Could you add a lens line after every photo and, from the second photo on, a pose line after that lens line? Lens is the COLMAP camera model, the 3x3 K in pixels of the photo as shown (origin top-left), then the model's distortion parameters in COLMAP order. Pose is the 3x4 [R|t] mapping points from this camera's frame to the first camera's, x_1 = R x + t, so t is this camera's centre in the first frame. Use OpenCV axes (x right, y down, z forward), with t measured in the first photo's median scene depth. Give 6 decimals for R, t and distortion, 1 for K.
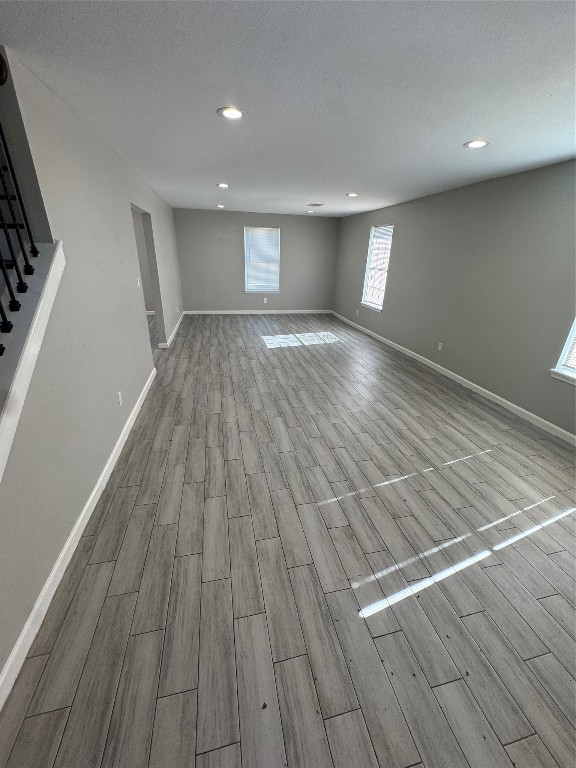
lens RADIAL K [[307.1, 0, 288.0], [0, 307.1, 384.0], [0, 0, 1]] dist [0.000259, 0.000026]
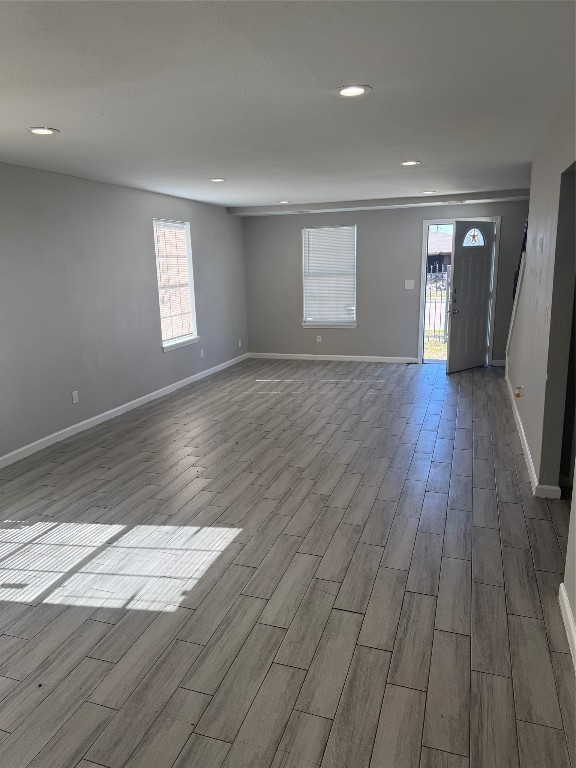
lens RADIAL K [[542.1, 0, 288.0], [0, 542.1, 384.0], [0, 0, 1]] dist [-0.001023, -0.001827]
pose [[-0.857838, -0.112816, 0.501384, -0.472136], [0.212886, 0.809961, 0.546483, -0.680407], [-0.467753, 0.575531, -0.670798, 1.550256]]
